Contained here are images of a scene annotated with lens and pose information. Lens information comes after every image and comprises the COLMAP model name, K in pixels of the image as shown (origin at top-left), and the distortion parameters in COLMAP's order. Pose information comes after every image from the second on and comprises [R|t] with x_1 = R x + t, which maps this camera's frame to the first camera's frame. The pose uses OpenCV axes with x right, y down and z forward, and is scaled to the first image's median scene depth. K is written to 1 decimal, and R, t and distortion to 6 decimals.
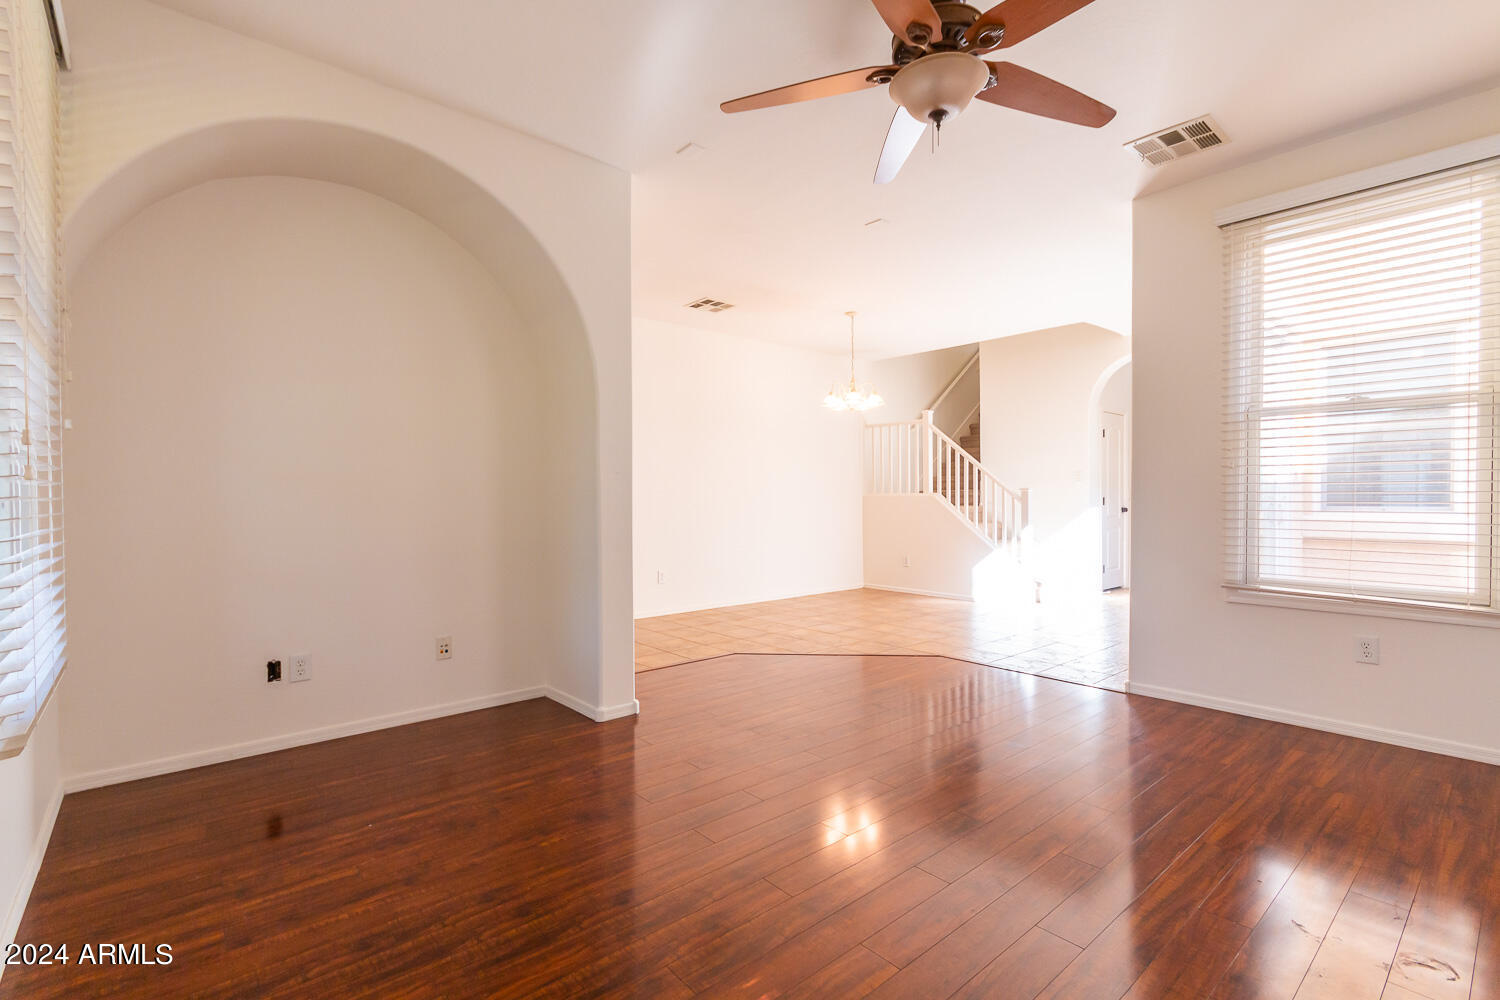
lens RADIAL K [[686.0, 0, 758.5], [0, 686.0, 506.2], [0, 0, 1]] dist [-0.001434, -0.000088]
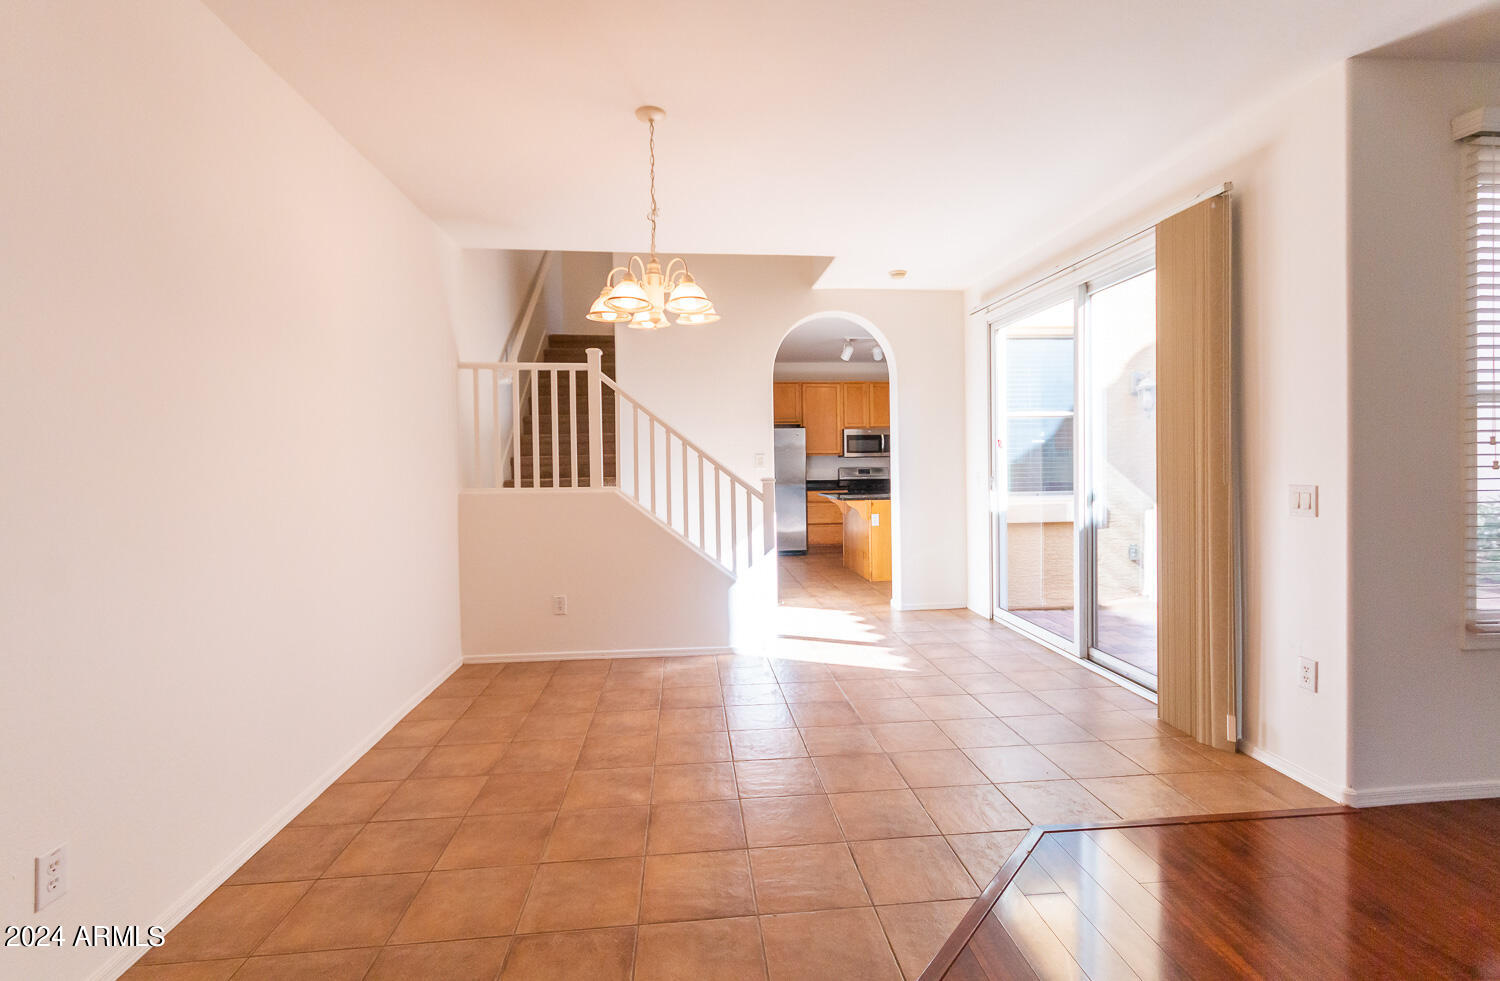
lens RADIAL K [[695.9, 0, 751.4], [0, 695.9, 470.2], [0, 0, 1]] dist [0.015961, 0.000065]
pose [[0.576203, -0.012314, 0.817214, -0.383152], [0.021381, 0.999771, -0.000010, -0.071459], [-0.817027, 0.017479, 0.576335, 1.207657]]
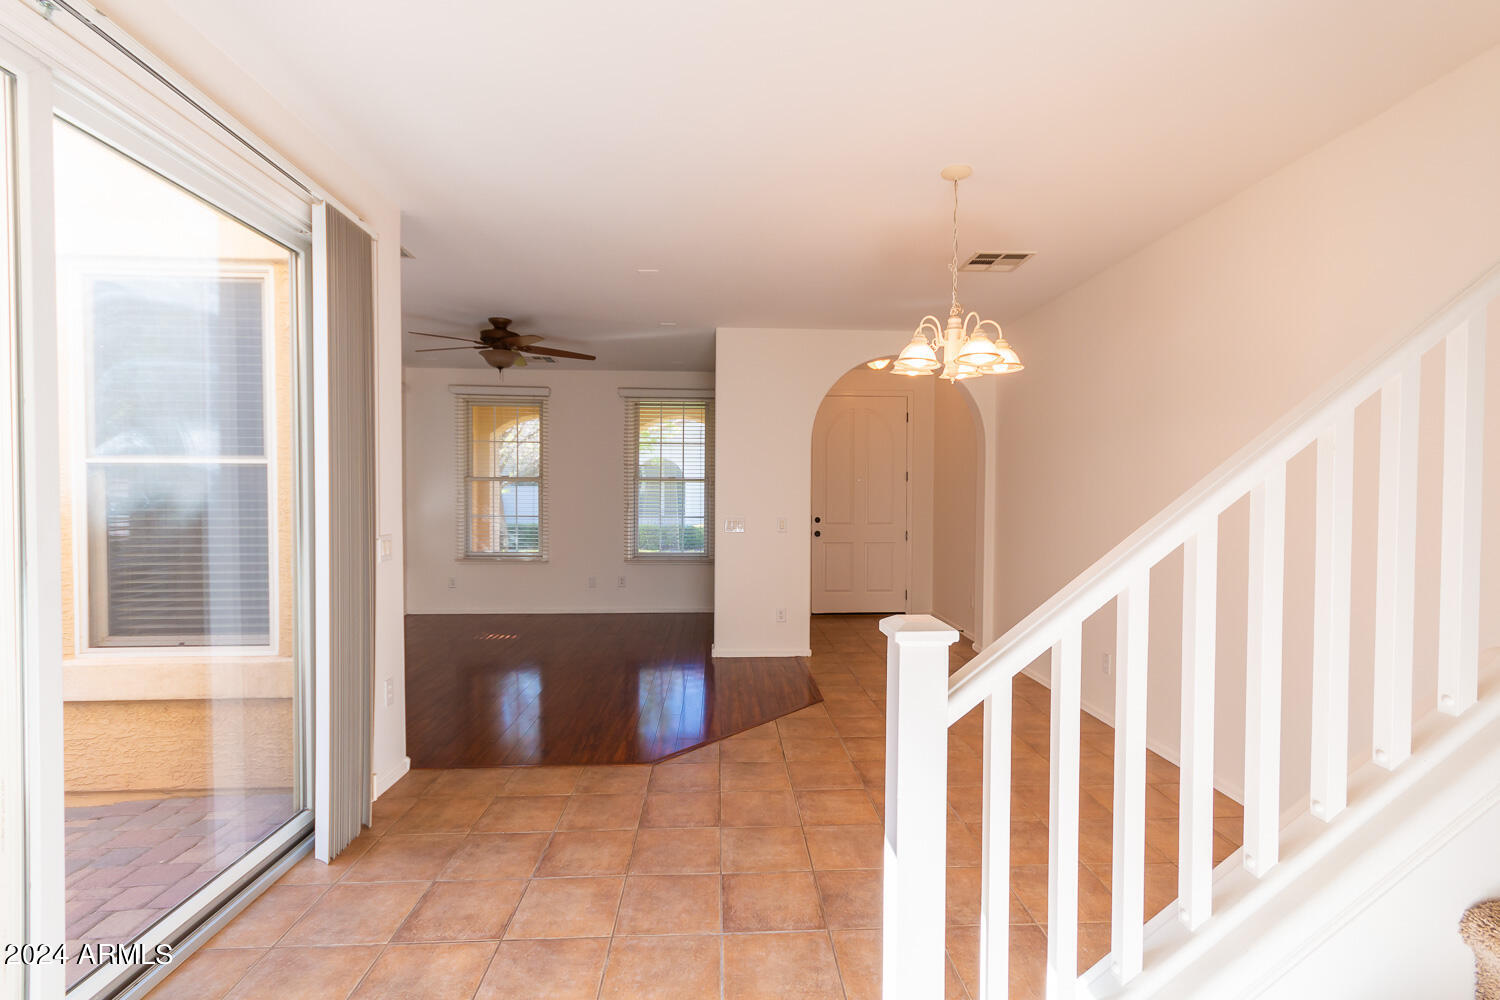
lens RADIAL K [[686.0, 0, 758.5], [0, 686.0, 506.2], [0, 0, 1]] dist [-0.001434, -0.000088]
pose [[-0.616963, 0.018996, -0.786763, 1.062753], [-0.013284, 0.999315, 0.034545, -0.120764], [0.786880, 0.031765, -0.616288, 2.127818]]
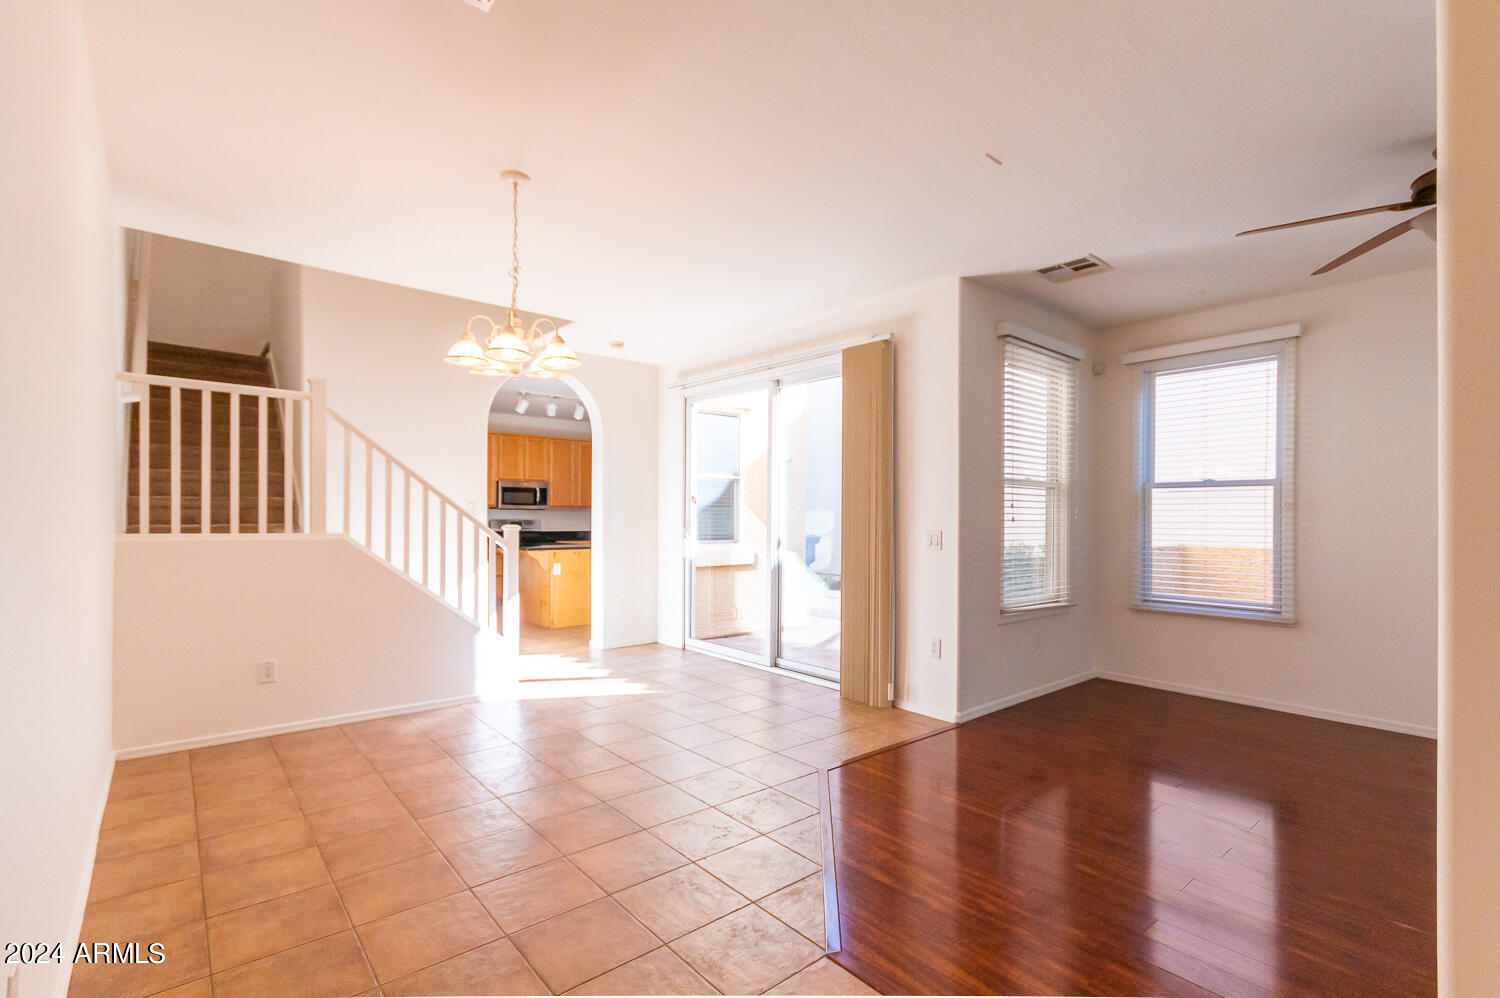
lens RADIAL K [[695.9, 0, 757.5], [0, 695.9, 514.5], [0, 0, 1]] dist [0.026171, -0.000104]
pose [[0.009513, 0.008894, 0.999915, -0.651941], [0.007008, 0.999935, -0.008961, -0.061343], [-0.999930, 0.007093, 0.009450, 1.468723]]
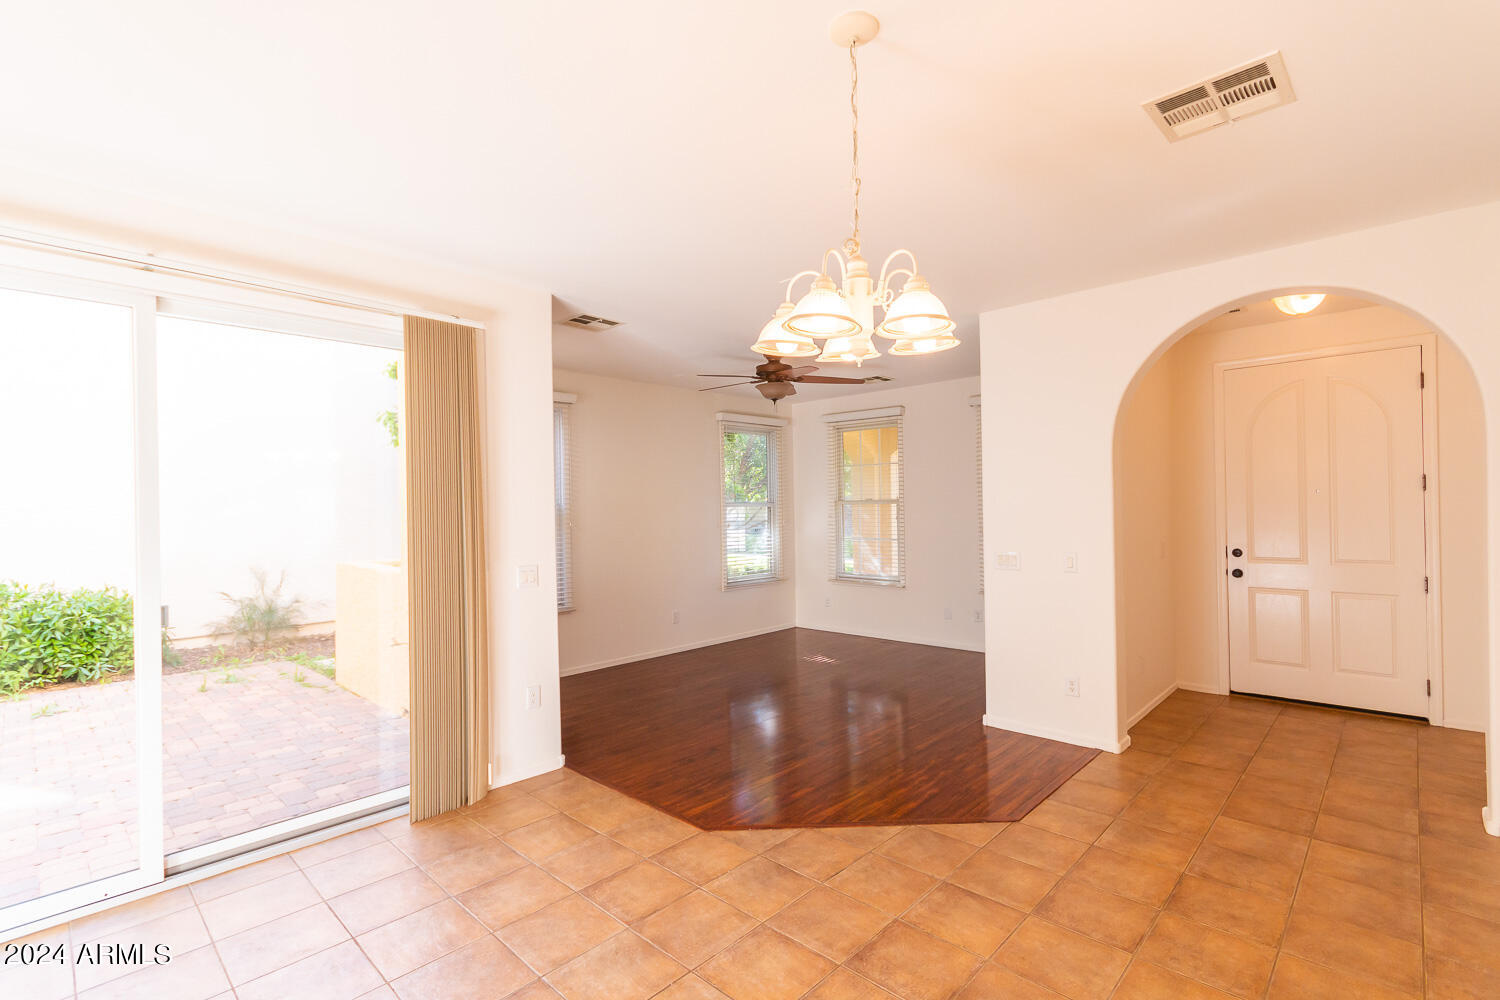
lens RADIAL K [[686.0, 0, 758.5], [0, 686.0, 506.2], [0, 0, 1]] dist [-0.001434, -0.000088]
pose [[-0.995297, 0.021109, -0.094538, 0.370192], [0.019967, 0.999716, 0.013009, -0.144565], [0.094785, 0.011060, -0.995436, 2.304918]]
